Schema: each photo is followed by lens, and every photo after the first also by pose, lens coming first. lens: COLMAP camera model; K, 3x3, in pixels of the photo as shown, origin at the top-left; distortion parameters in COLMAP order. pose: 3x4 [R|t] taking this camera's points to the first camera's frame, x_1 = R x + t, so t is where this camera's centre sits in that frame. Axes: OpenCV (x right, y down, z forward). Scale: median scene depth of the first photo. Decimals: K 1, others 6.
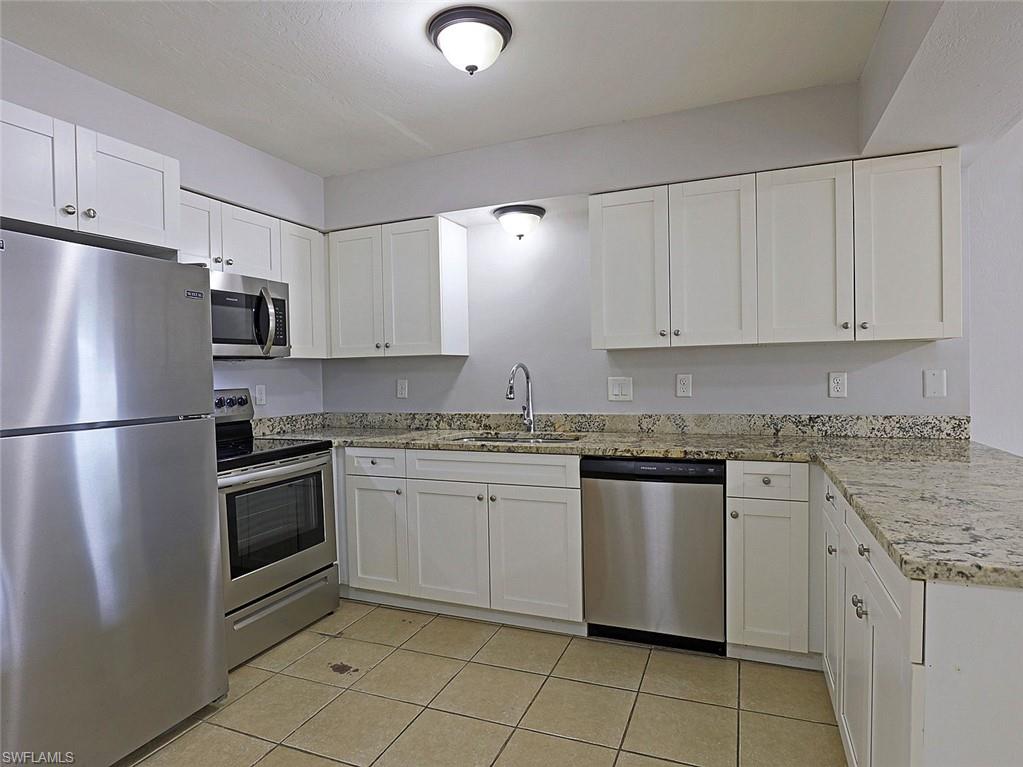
lens RADIAL K [[570.1, 0, 488.4], [0, 570.1, 386.7], [0, 0, 1]] dist [-0.021821, -0.000095]
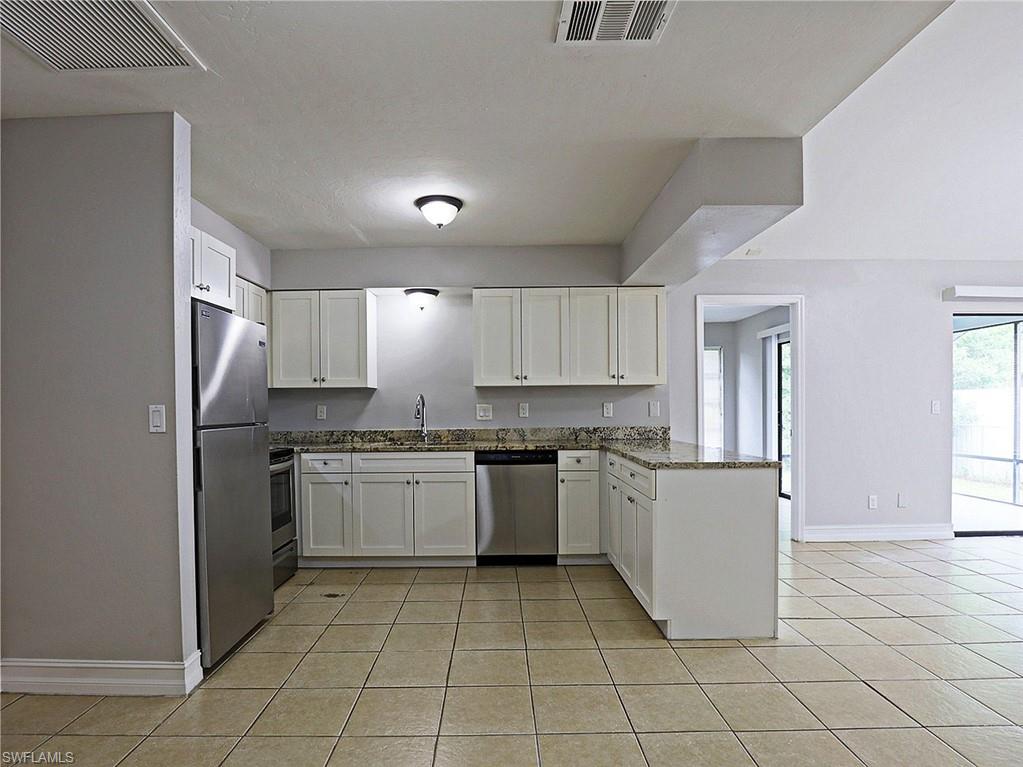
lens RADIAL K [[619.4, 0, 473.8], [0, 619.4, 414.6], [0, 0, 1]] dist [0.001282, -0.000136]
pose [[0.921874, 0.006613, 0.387432, -0.488078], [0.000798, 0.999820, -0.018966, 0.046009], [-0.387488, 0.017794, 0.921703, -0.582995]]
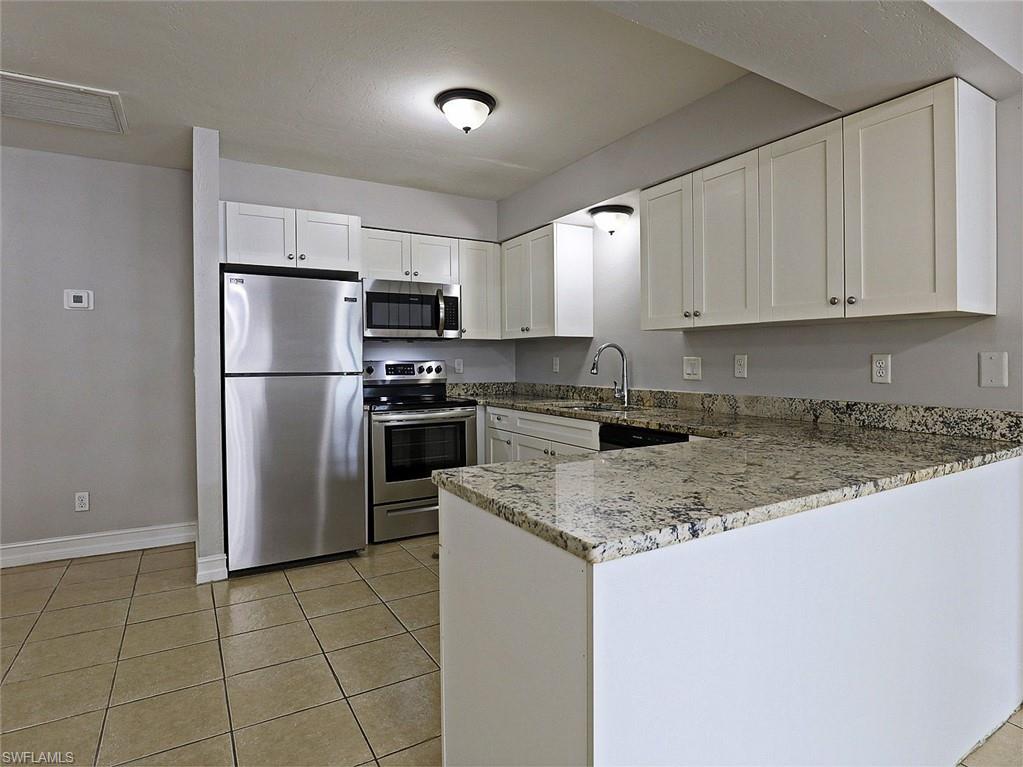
lens RADIAL K [[577.3, 0, 529.3], [0, 577.3, 381.9], [0, 0, 1]] dist [-0.000901, -0.000927]
pose [[0.801722, 0.042643, -0.596174, 0.691411], [-0.032074, 0.999084, 0.028329, 0.008861], [0.596836, -0.003590, 0.802356, -0.029125]]
